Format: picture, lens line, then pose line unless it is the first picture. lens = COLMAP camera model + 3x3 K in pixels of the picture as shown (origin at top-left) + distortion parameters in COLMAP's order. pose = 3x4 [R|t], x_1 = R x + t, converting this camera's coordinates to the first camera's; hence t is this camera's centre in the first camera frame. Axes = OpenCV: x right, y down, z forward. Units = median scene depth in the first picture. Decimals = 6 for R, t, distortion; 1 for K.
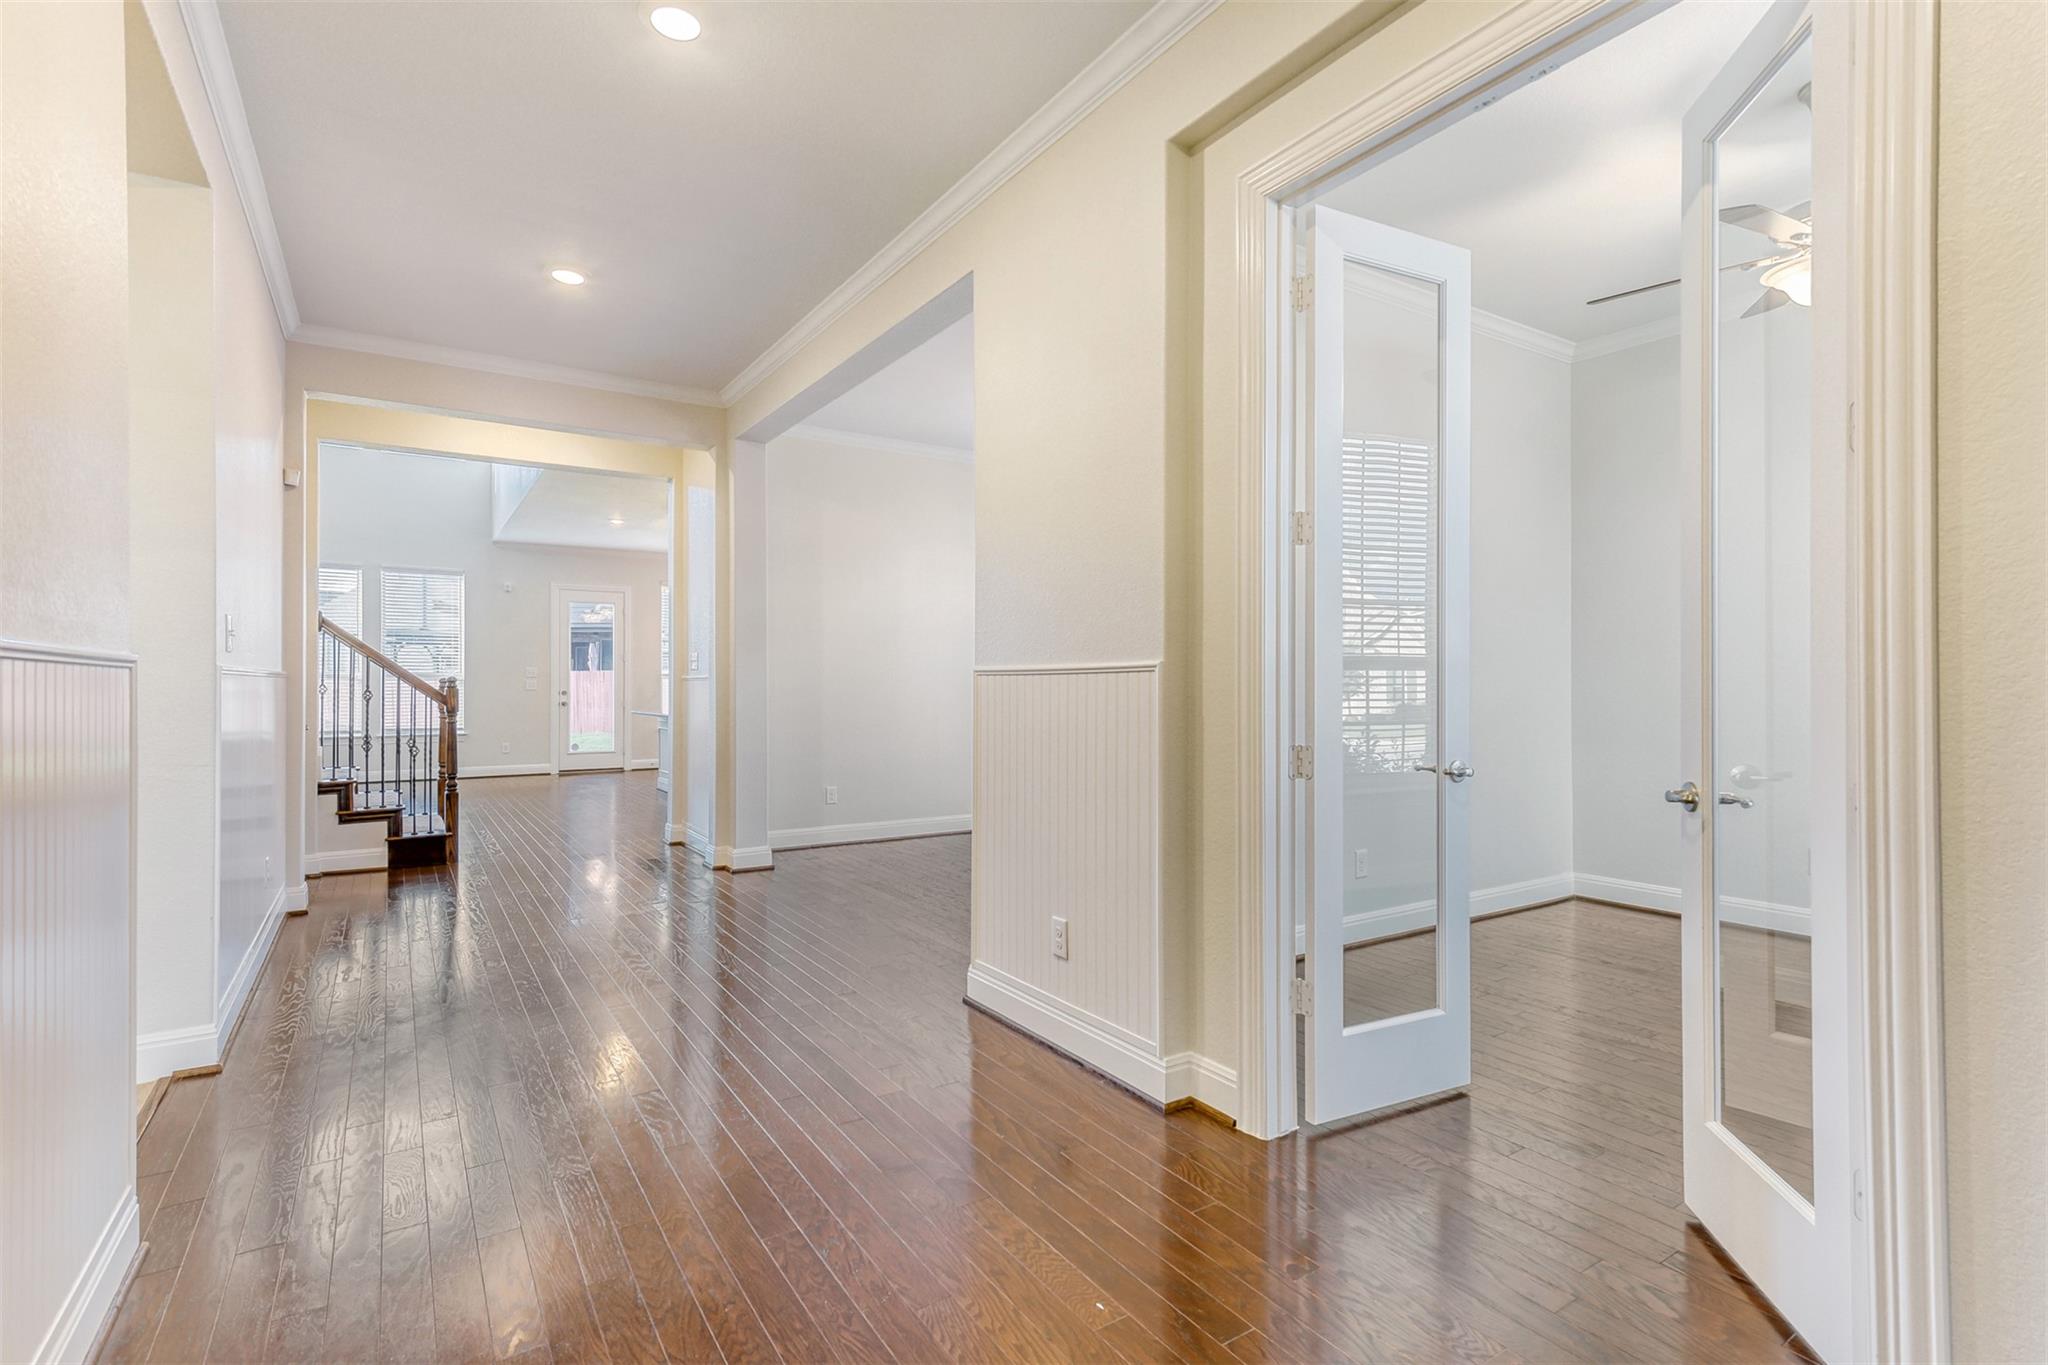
lens RADIAL K [[970.5, 0, 1024.0], [0, 970.5, 682.5], [0, 0, 1]] dist [0.013429, 0.000283]
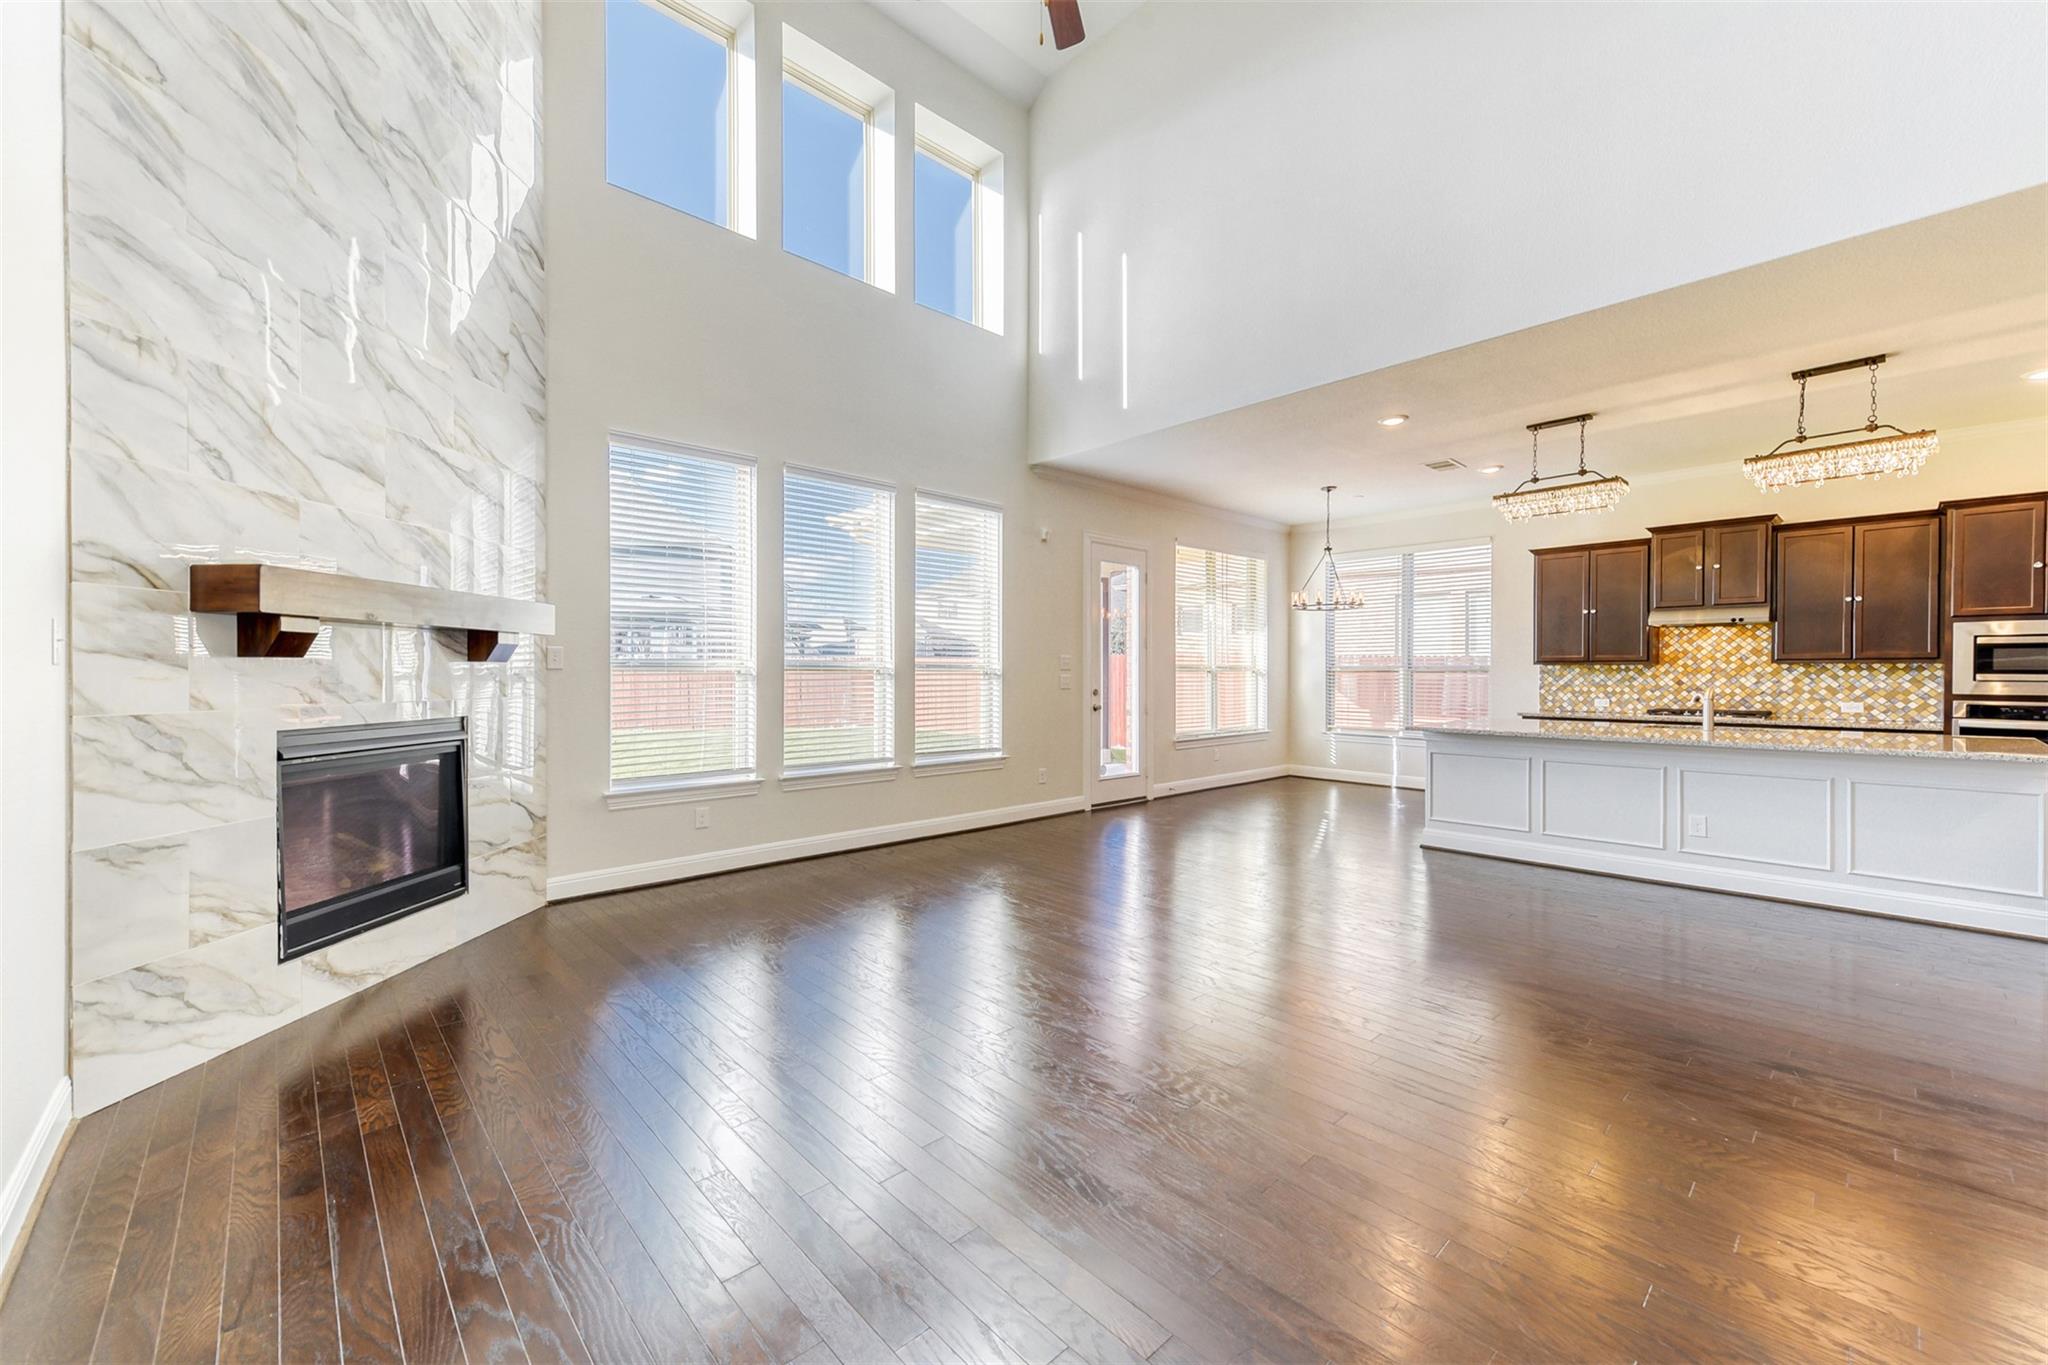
lens RADIAL K [[797.5, 0, 1032.8], [0, 797.5, 672.1], [0, 0, 1]] dist [-0.000128, 0.000008]
pose [[0.984078, 0.001696, 0.177728, -1.257045], [-0.002590, 0.999985, 0.004799, -0.012993], [-0.177718, -0.005183, 0.984068, 0.924572]]
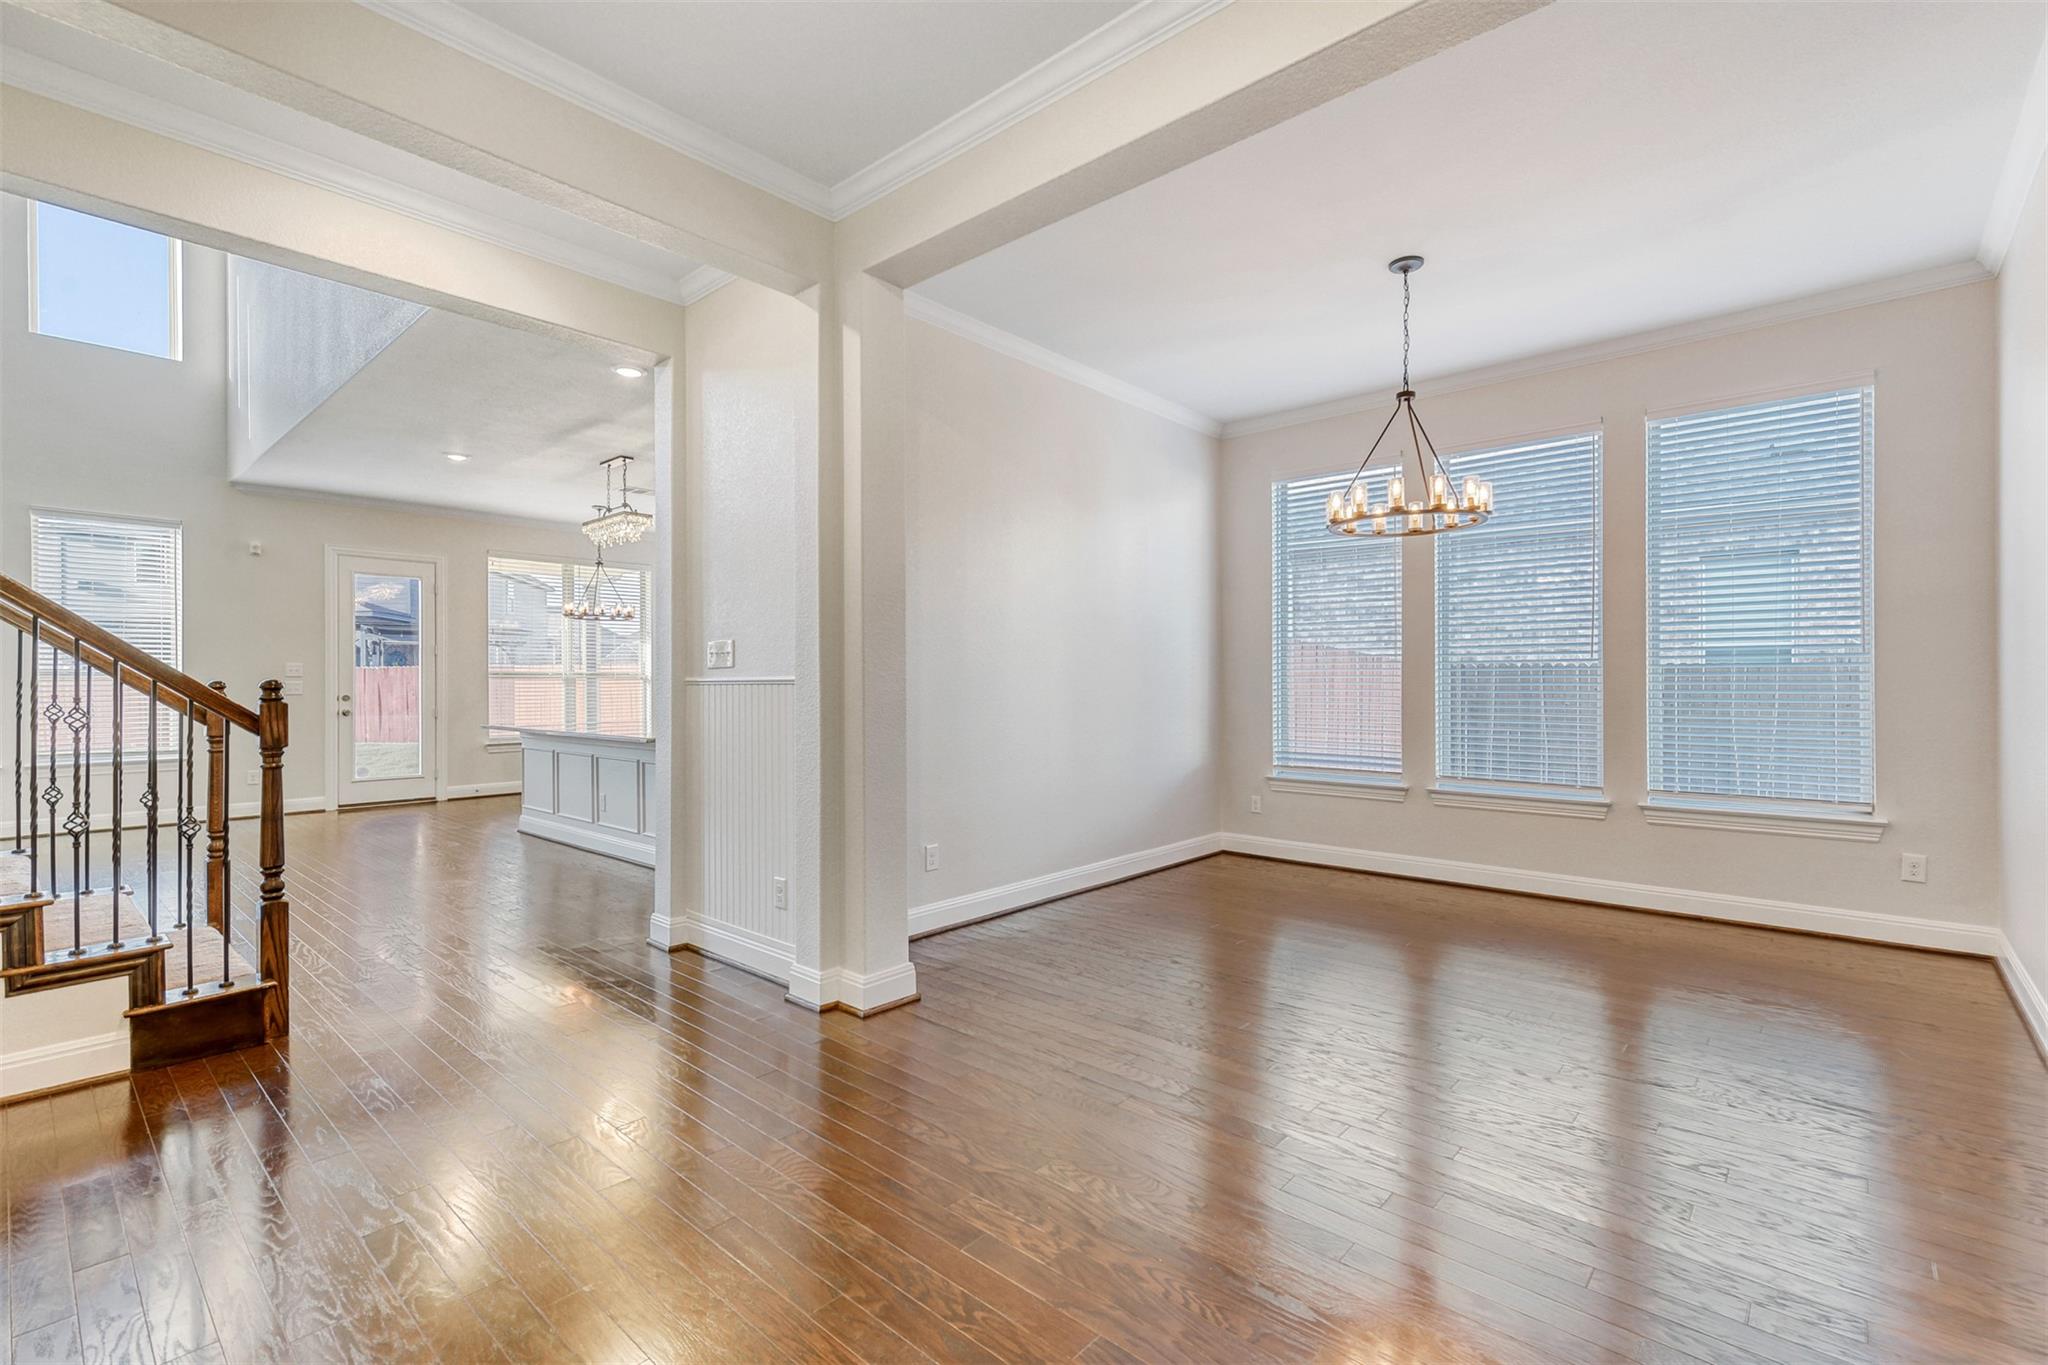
lens RADIAL K [[911.7, 0, 1024.0], [0, 911.7, 682.5], [0, 0, 1]] dist [0.016744, -0.000120]
pose [[0.966201, -0.001074, 0.257787, -0.328860], [0.000230, 0.999995, 0.003305, -0.006325], [-0.257789, -0.003134, 0.966196, 0.423723]]
